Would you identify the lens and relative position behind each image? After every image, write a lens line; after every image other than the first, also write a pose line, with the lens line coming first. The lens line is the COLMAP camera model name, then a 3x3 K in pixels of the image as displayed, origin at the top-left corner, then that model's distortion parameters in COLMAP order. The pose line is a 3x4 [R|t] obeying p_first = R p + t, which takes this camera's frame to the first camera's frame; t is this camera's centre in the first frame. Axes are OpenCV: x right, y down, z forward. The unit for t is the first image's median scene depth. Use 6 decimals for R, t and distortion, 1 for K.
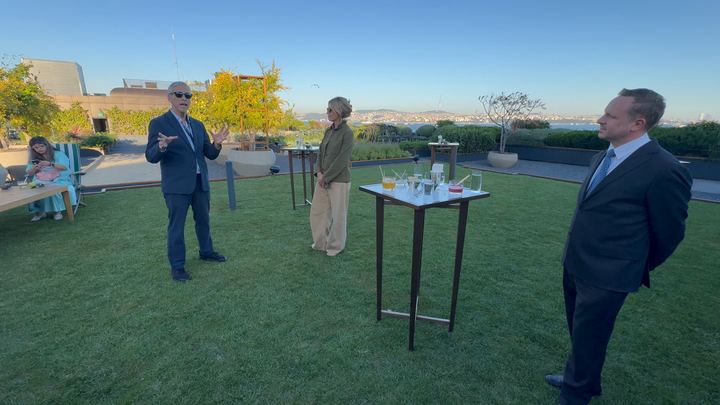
lens RADIAL K [[315.4, 0, 360.2], [0, 315.4, 203.0], [0, 0, 1]] dist [-0.004715, 0.000770]
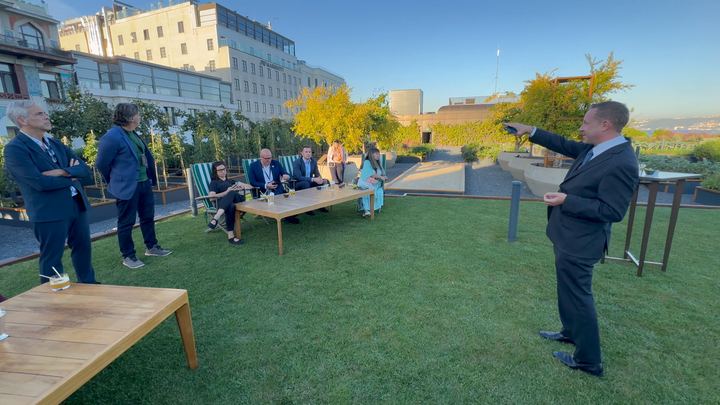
lens RADIAL K [[315.4, 0, 358.5], [0, 315.4, 204.0], [0, 0, 1]] dist [-0.004715, 0.000770]
pose [[0.624615, 0.152440, -0.765910, -0.039661], [-0.176022, 0.983007, 0.052099, -0.045942], [0.760836, 0.102275, 0.640834, 0.166477]]
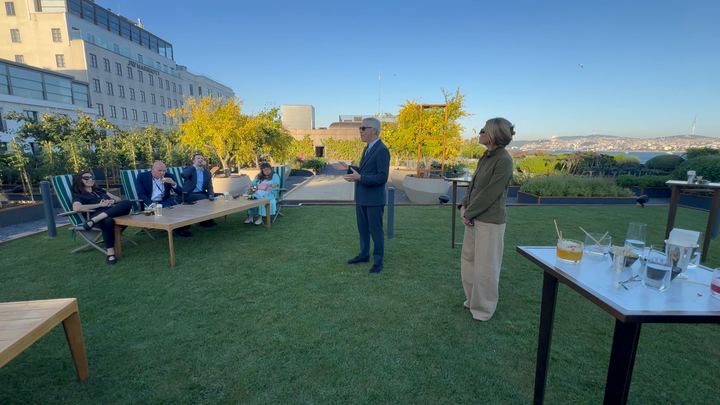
lens RADIAL K [[315.4, 0, 359.1], [0, 315.4, 202.9], [0, 0, 1]] dist [-0.004715, 0.000770]
pose [[0.843446, 0.091144, -0.529426, 0.024761], [-0.135426, 0.989749, -0.045361, -0.027812], [0.519864, 0.109958, 0.847143, 0.109279]]
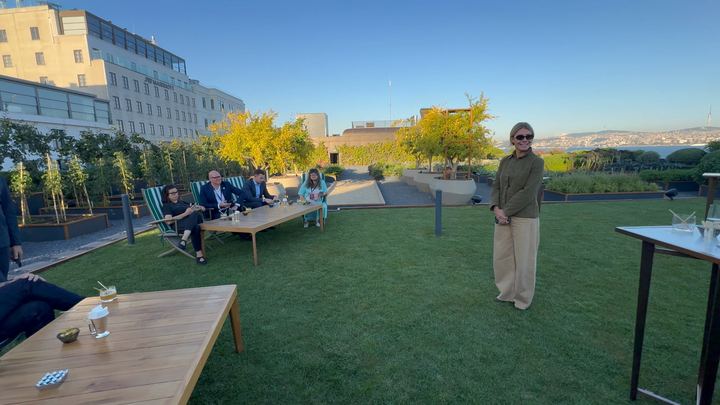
lens RADIAL K [[315.4, 0, 358.5], [0, 315.4, 204.0], [0, 0, 1]] dist [-0.004715, 0.000770]
pose [[0.829939, 0.056787, -0.554956, -0.046569], [-0.104273, 0.993064, -0.054323, 0.001226], [0.548022, 0.102952, 0.830104, -0.031445]]
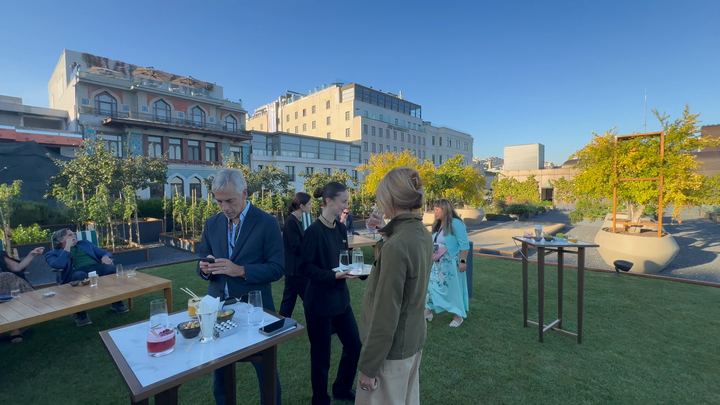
lens RADIAL K [[315.4, 0, 357.2], [0, 315.4, 200.3], [0, 0, 1]] dist [-0.004715, 0.000770]
pose [[0.259880, 0.022029, -0.965390, 0.356341], [-0.229371, 0.972535, -0.039553, -0.136081], [0.938004, 0.231711, 0.257795, 0.428112]]
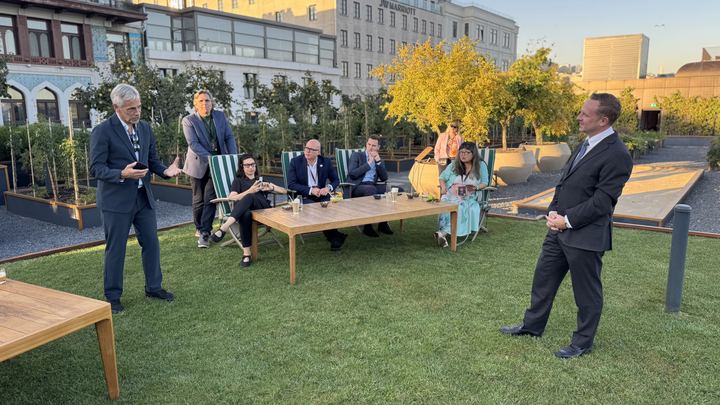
lens RADIAL K [[506.1, 0, 361.5], [0, 506.1, 206.7], [0, 0, 1]] dist [0.049156, -0.055304]
pose [[0.335996, 0.159591, -0.928244, 0.116068], [-0.225351, 0.970537, 0.085293, -0.087987], [0.914508, 0.180523, 0.362060, 0.289548]]
